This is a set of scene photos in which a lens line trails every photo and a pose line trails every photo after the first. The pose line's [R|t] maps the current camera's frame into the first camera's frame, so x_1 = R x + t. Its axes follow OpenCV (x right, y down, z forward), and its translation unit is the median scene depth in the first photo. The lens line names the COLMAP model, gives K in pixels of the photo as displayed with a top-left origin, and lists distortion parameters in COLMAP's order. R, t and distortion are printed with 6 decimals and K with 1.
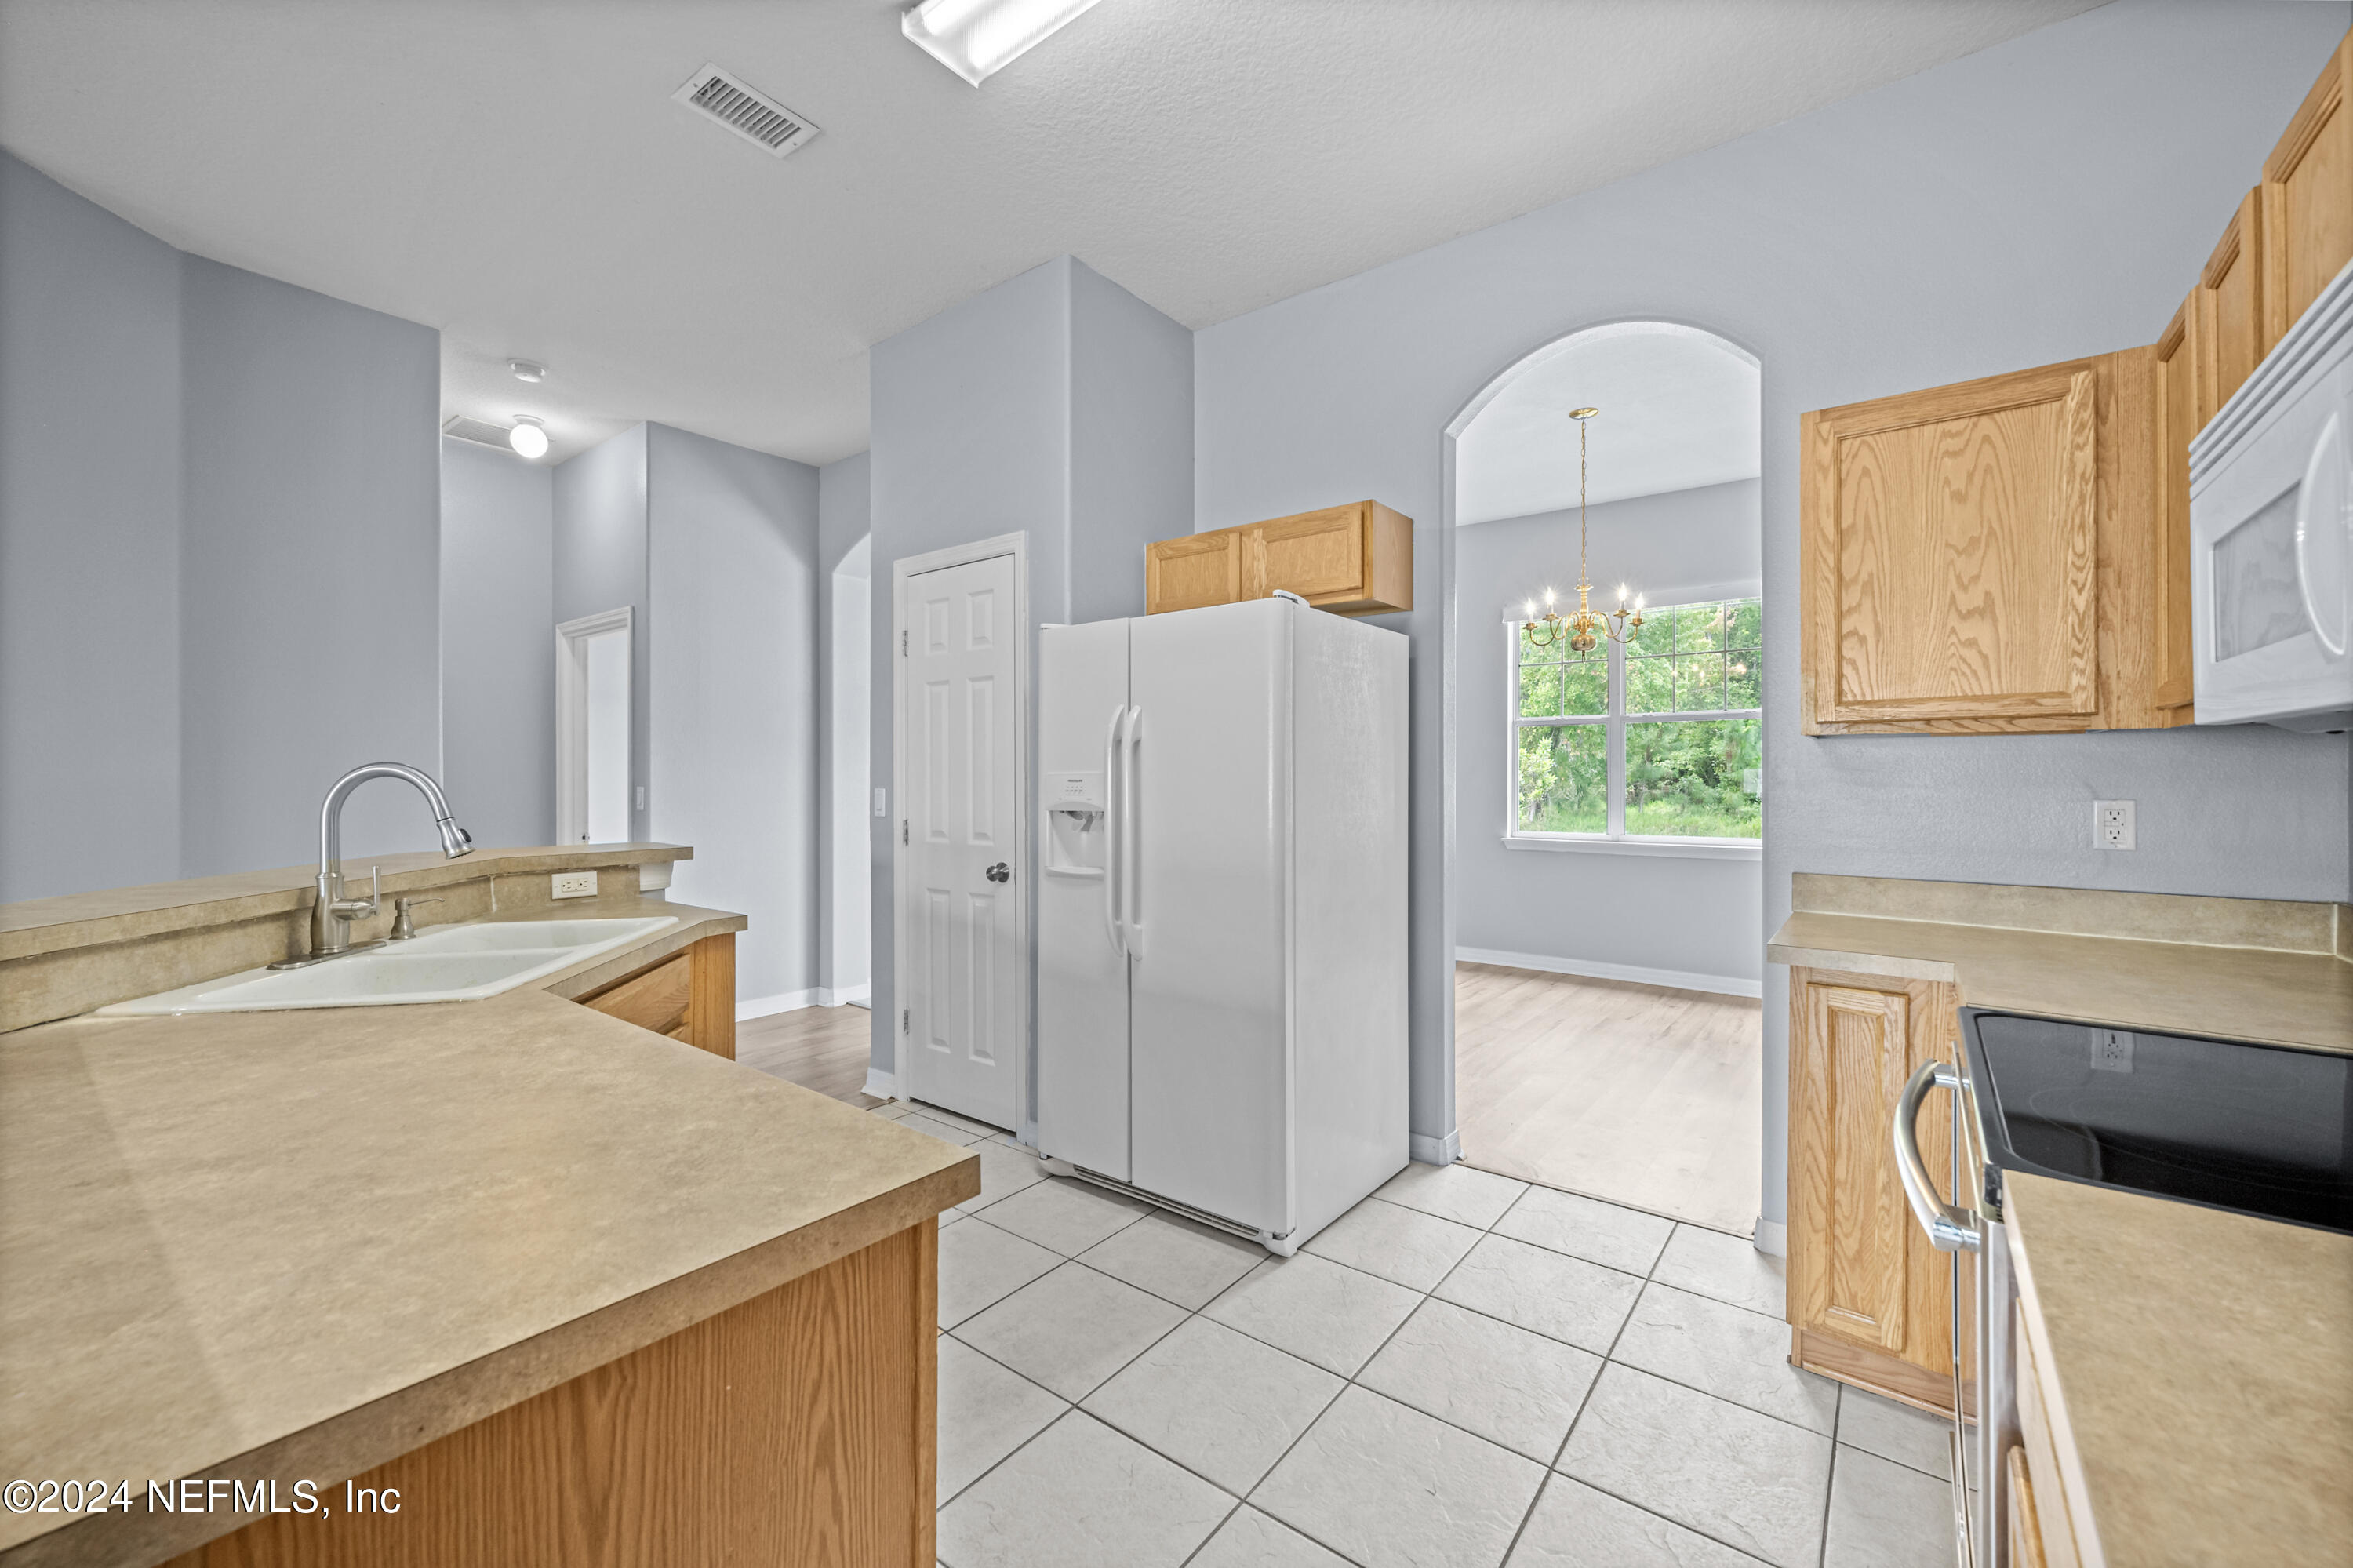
lens RADIAL K [[945.8, 0, 1146.2], [0, 945.8, 765.8], [0, 0, 1]] dist [-0.002612, 0.000209]
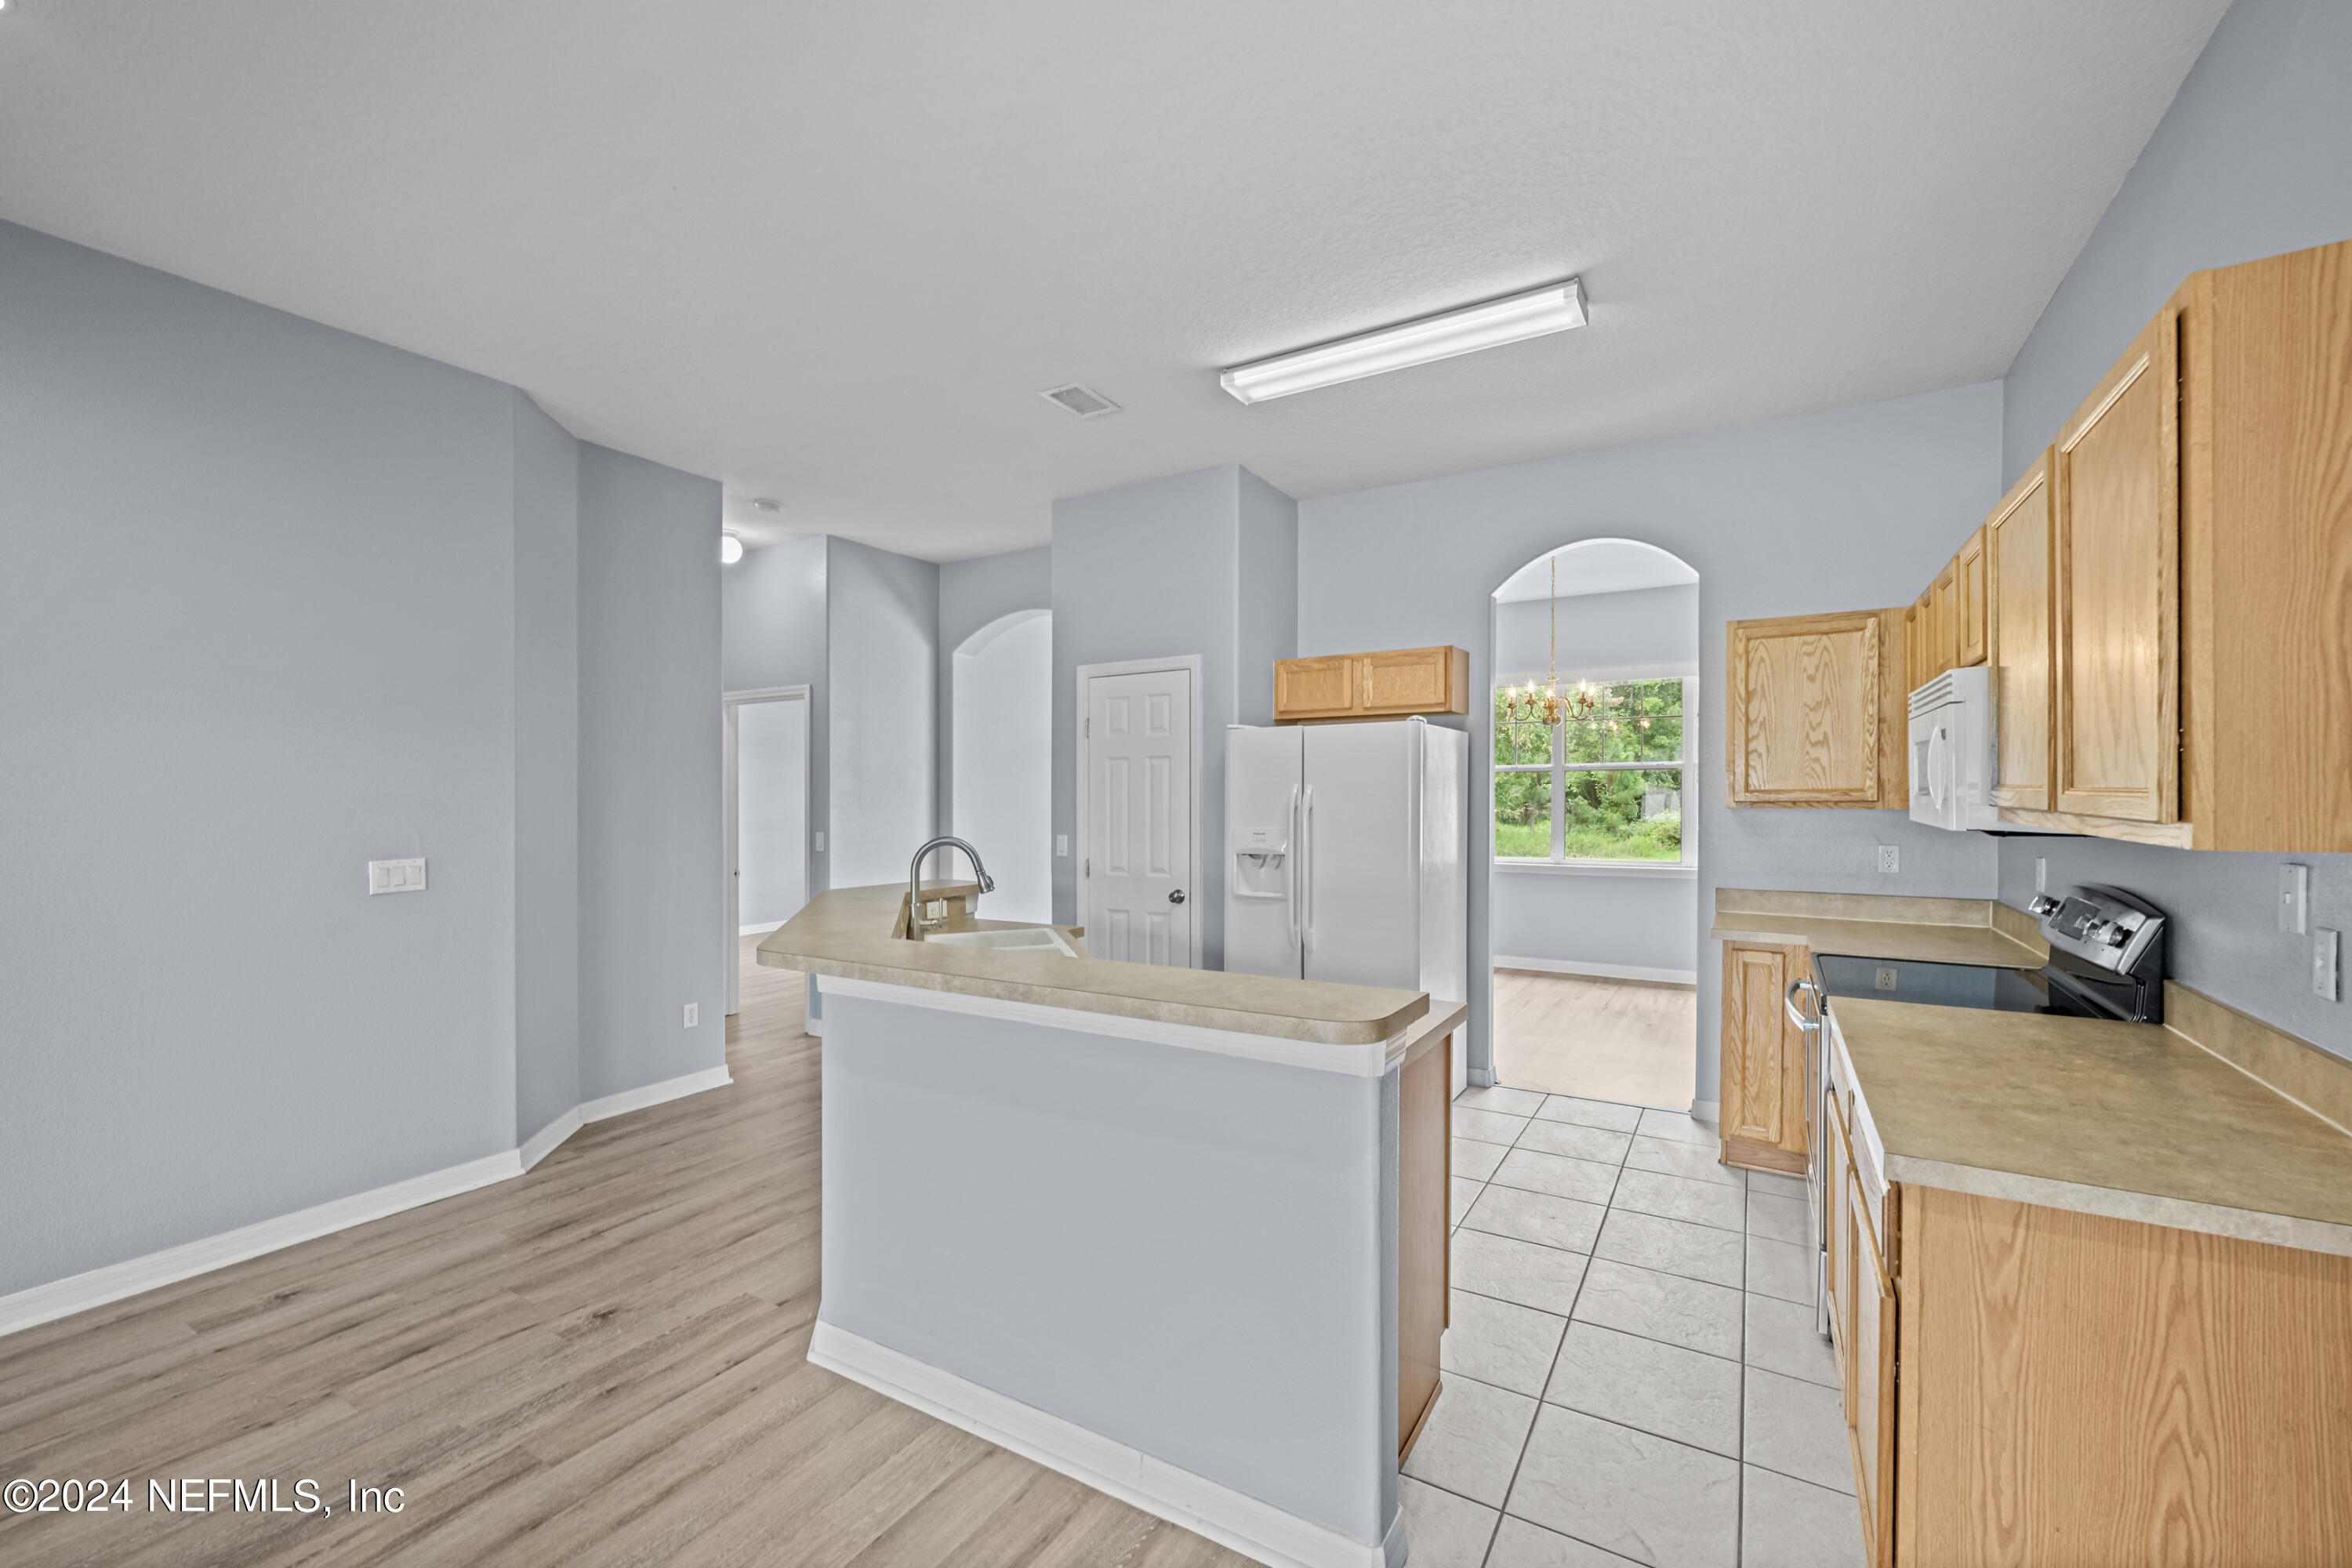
lens RADIAL K [[945.3, 0, 1153.9], [0, 945.3, 805.7], [0, 0, 1]] dist [-0.002612, 0.000209]
pose [[0.994088, -0.007111, 0.108347, -0.422753], [0.005063, 0.999803, 0.019170, -0.060737], [-0.108462, -0.018508, 0.993928, -0.478419]]
